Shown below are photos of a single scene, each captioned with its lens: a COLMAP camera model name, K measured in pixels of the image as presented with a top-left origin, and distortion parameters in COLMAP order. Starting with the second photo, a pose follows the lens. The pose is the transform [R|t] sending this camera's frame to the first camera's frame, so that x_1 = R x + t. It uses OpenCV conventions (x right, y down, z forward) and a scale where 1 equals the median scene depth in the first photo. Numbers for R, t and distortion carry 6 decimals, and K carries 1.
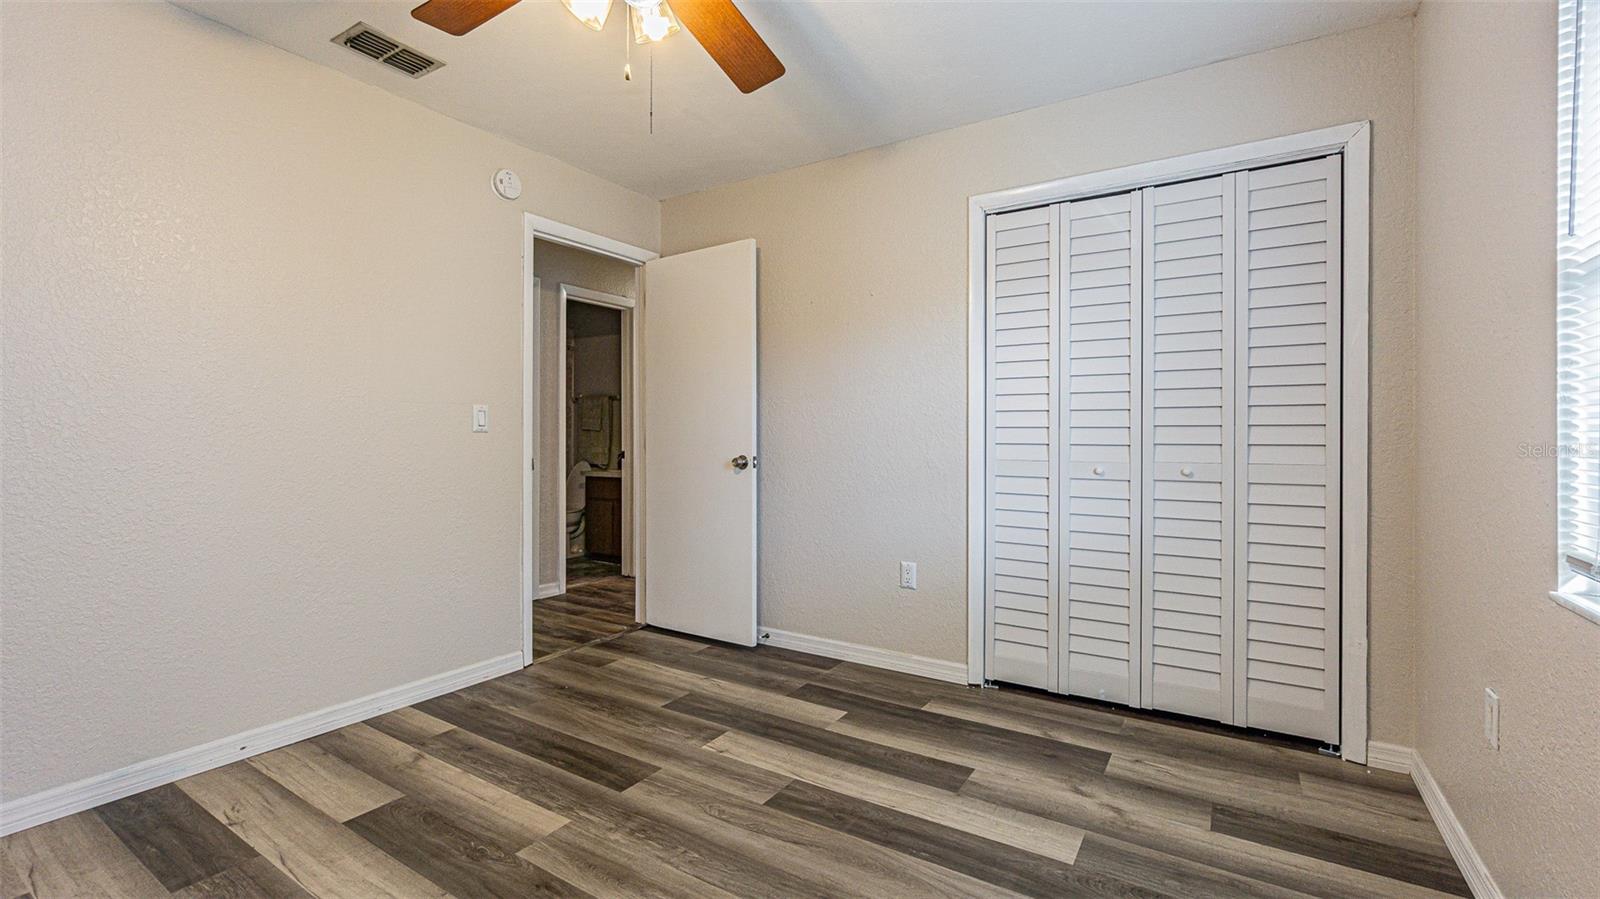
lens RADIAL K [[686.1, 0, 791.1], [0, 686.1, 440.5], [0, 0, 1]] dist [-0.001134, 0.000116]
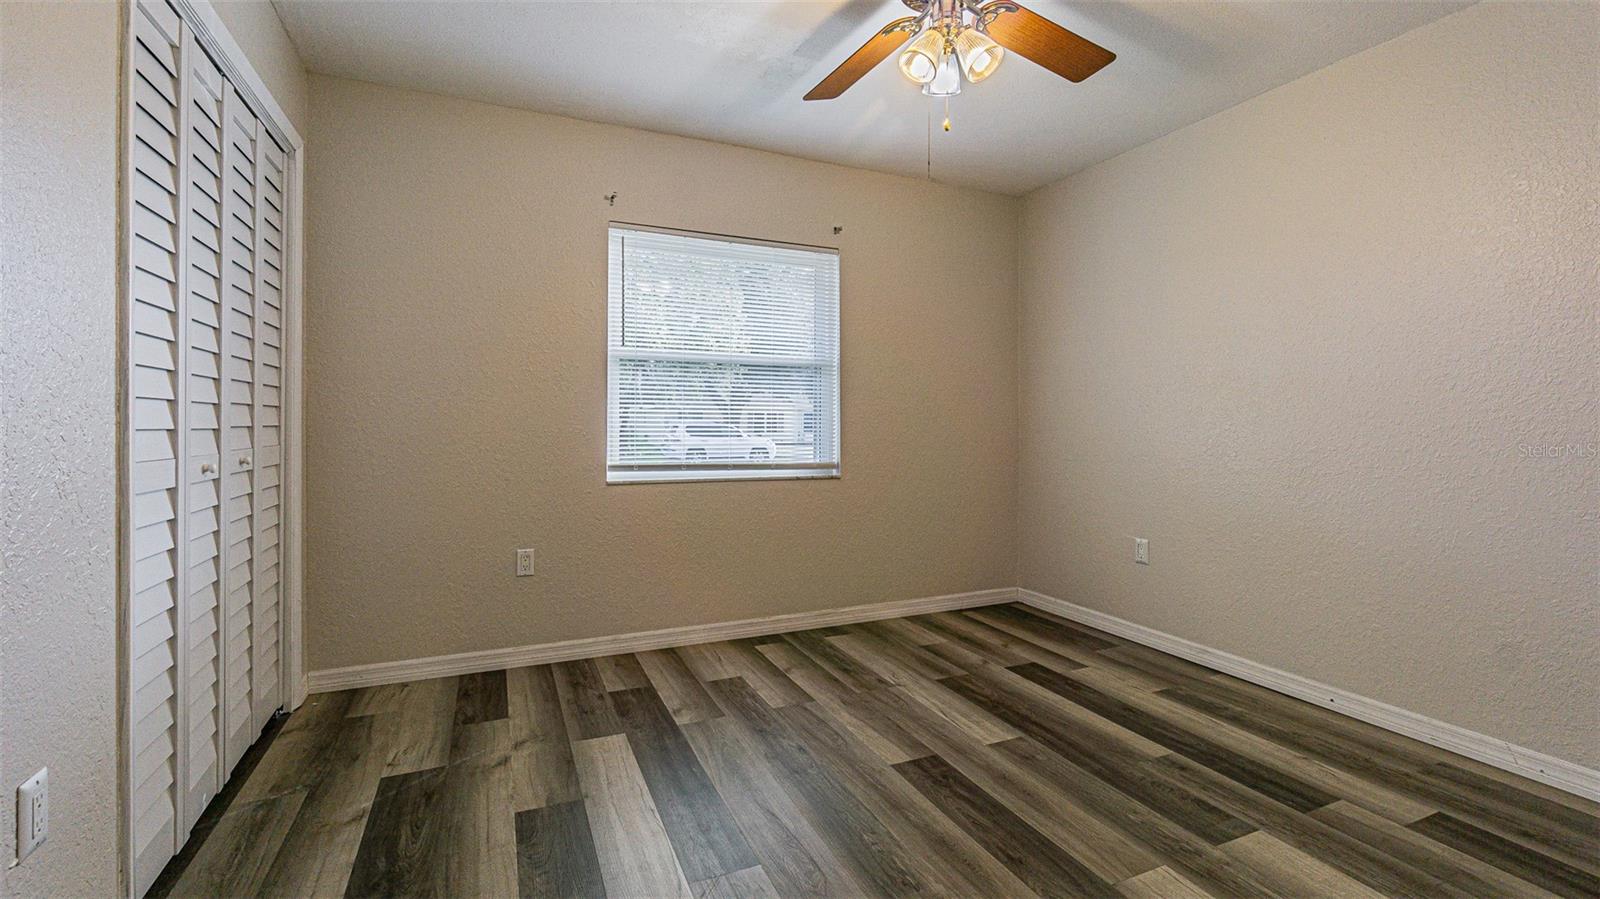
lens RADIAL K [[686.1, 0, 805.9], [0, 686.1, 433.1], [0, 0, 1]] dist [-0.001134, 0.000116]
pose [[-0.842632, -0.013835, 0.538311, -0.424064], [-0.001642, 0.999731, 0.023124, -0.005733], [-0.538487, 0.018601, -0.842429, 1.336774]]
